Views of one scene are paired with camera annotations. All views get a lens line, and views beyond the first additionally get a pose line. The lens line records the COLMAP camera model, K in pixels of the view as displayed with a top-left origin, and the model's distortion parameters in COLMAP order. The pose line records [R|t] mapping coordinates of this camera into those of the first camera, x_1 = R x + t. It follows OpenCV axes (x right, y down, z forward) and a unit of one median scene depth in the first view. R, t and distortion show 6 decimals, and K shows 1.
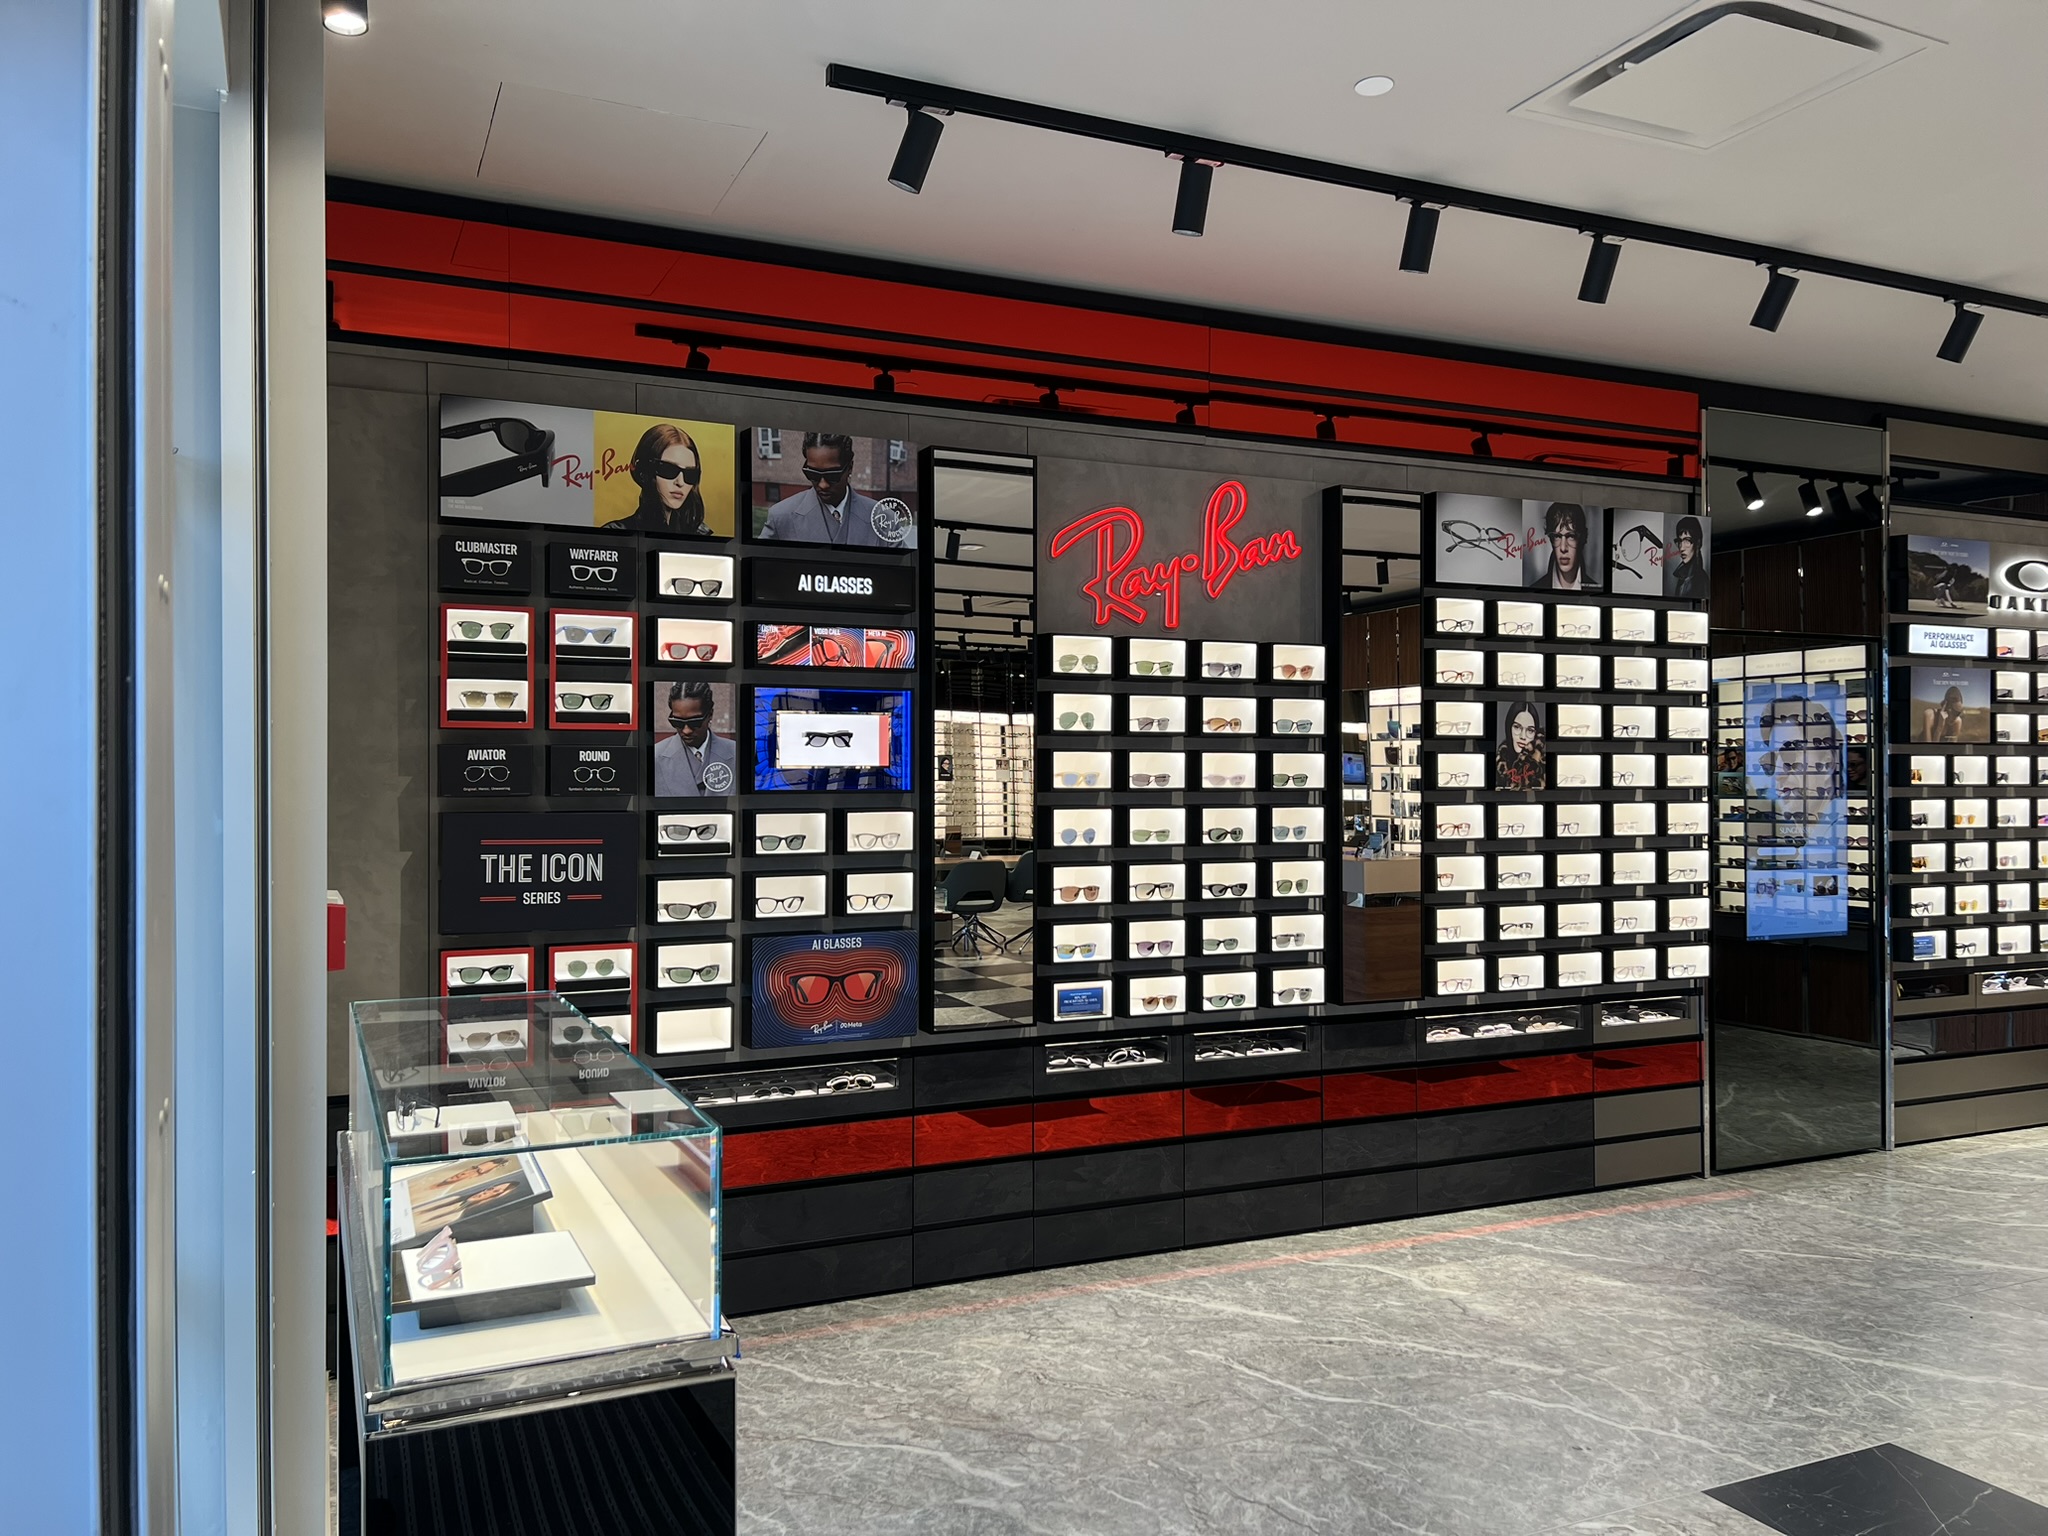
lens RADIAL K [[1545.1, 0, 1027.0], [0, 1545.1, 769.4], [0, 0, 1]] dist [0.040662, -0.007634]
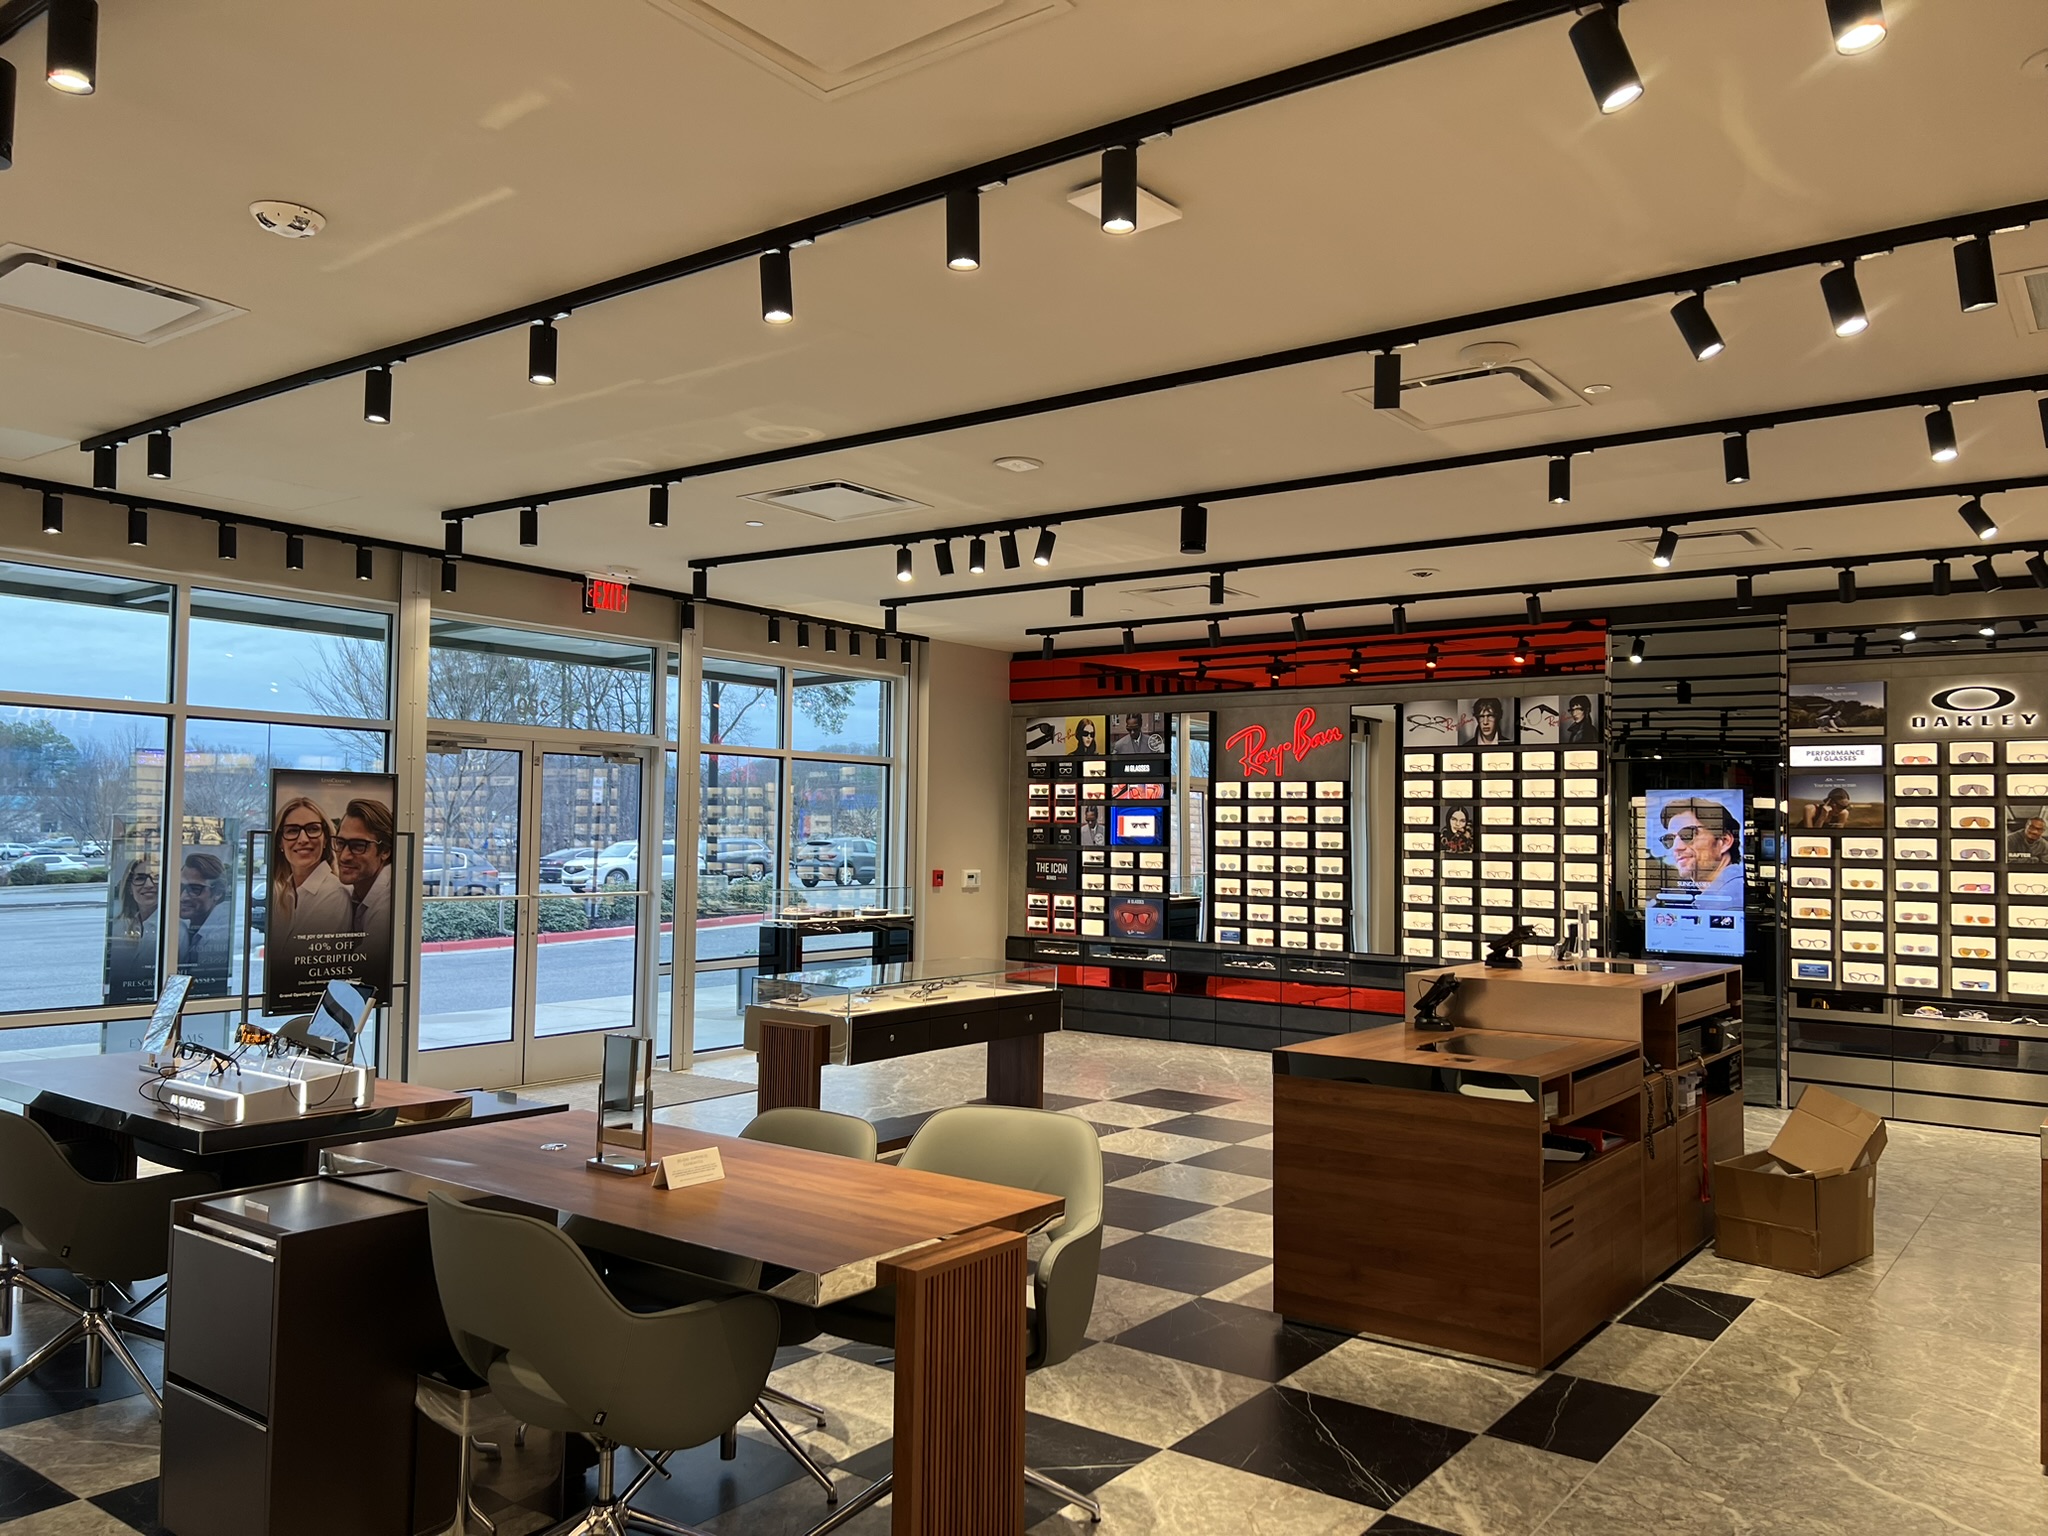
lens RADIAL K [[1545.1, 0, 1023.7], [0, 1545.1, 770.8], [0, 0, 1]] dist [0.040662, -0.007634]
pose [[0.469455, -0.030607, -0.882426, 1.940583], [-0.015336, 0.998966, -0.042808, 0.002800], [0.882823, 0.033630, 0.468500, -0.395672]]
